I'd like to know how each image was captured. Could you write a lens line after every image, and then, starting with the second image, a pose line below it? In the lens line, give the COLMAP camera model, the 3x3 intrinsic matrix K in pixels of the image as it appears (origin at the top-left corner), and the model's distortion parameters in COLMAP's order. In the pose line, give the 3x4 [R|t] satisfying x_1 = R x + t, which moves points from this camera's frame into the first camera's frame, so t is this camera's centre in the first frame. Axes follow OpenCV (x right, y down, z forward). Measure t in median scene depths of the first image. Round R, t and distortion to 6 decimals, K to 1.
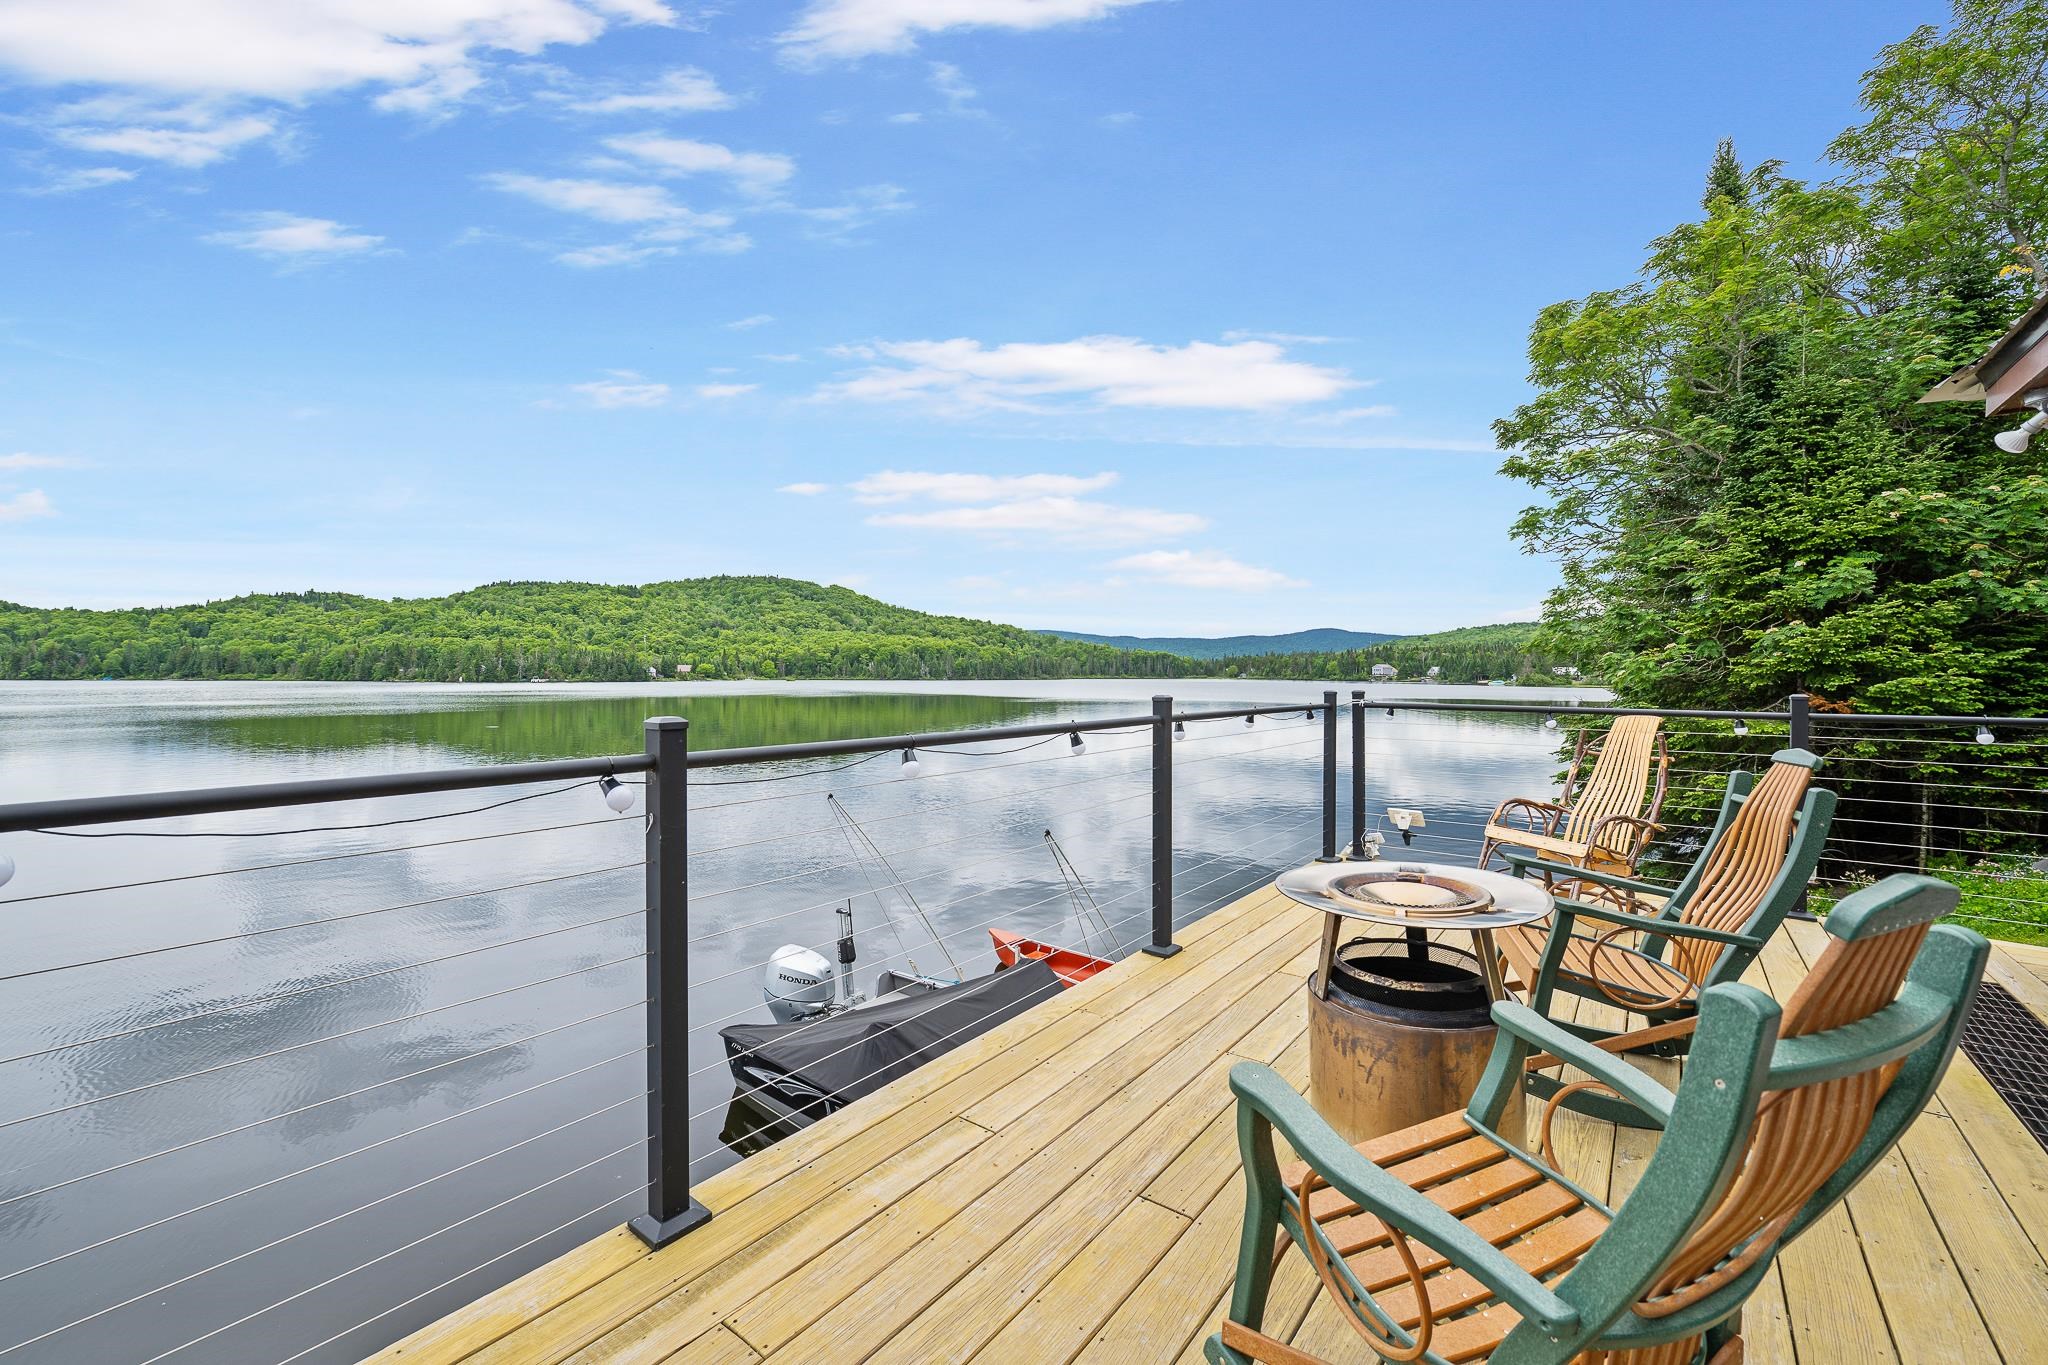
lens RADIAL K [[824.6, 0, 1016.9], [0, 824.6, 678.6], [0, 0, 1]] dist [-0.004866, -0.000896]
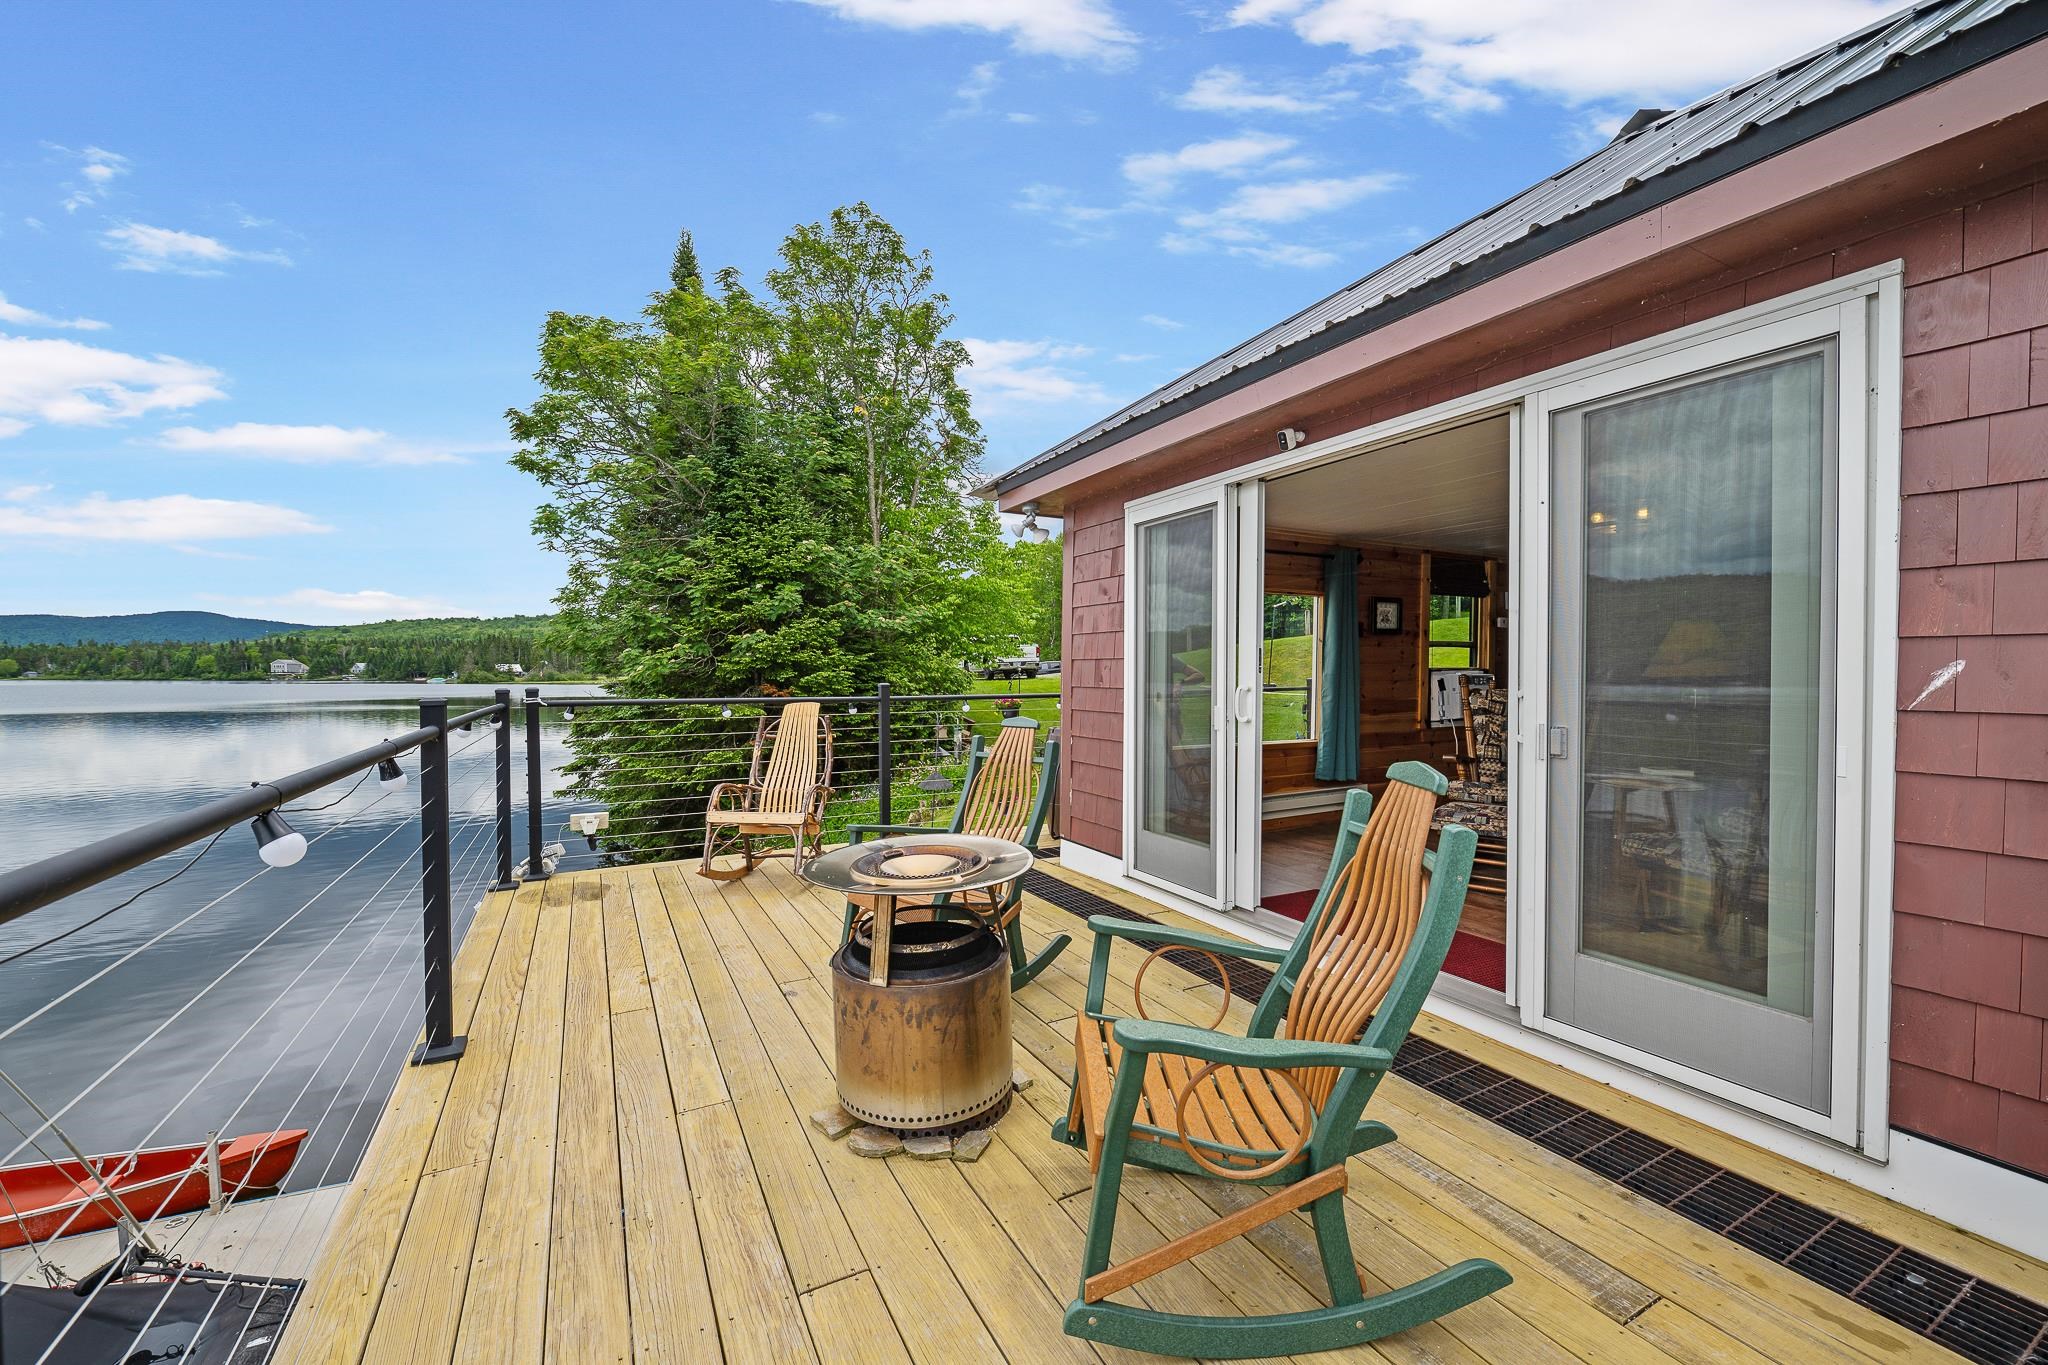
lens RADIAL K [[824.6, 0, 1016.6], [0, 824.6, 680.1], [0, 0, 1]] dist [-0.004866, -0.000896]
pose [[0.404291, -0.012682, 0.914542, -0.085279], [0.007502, 0.999916, 0.010549, 0.000441], [-0.914599, 0.002596, 0.404353, 0.077847]]
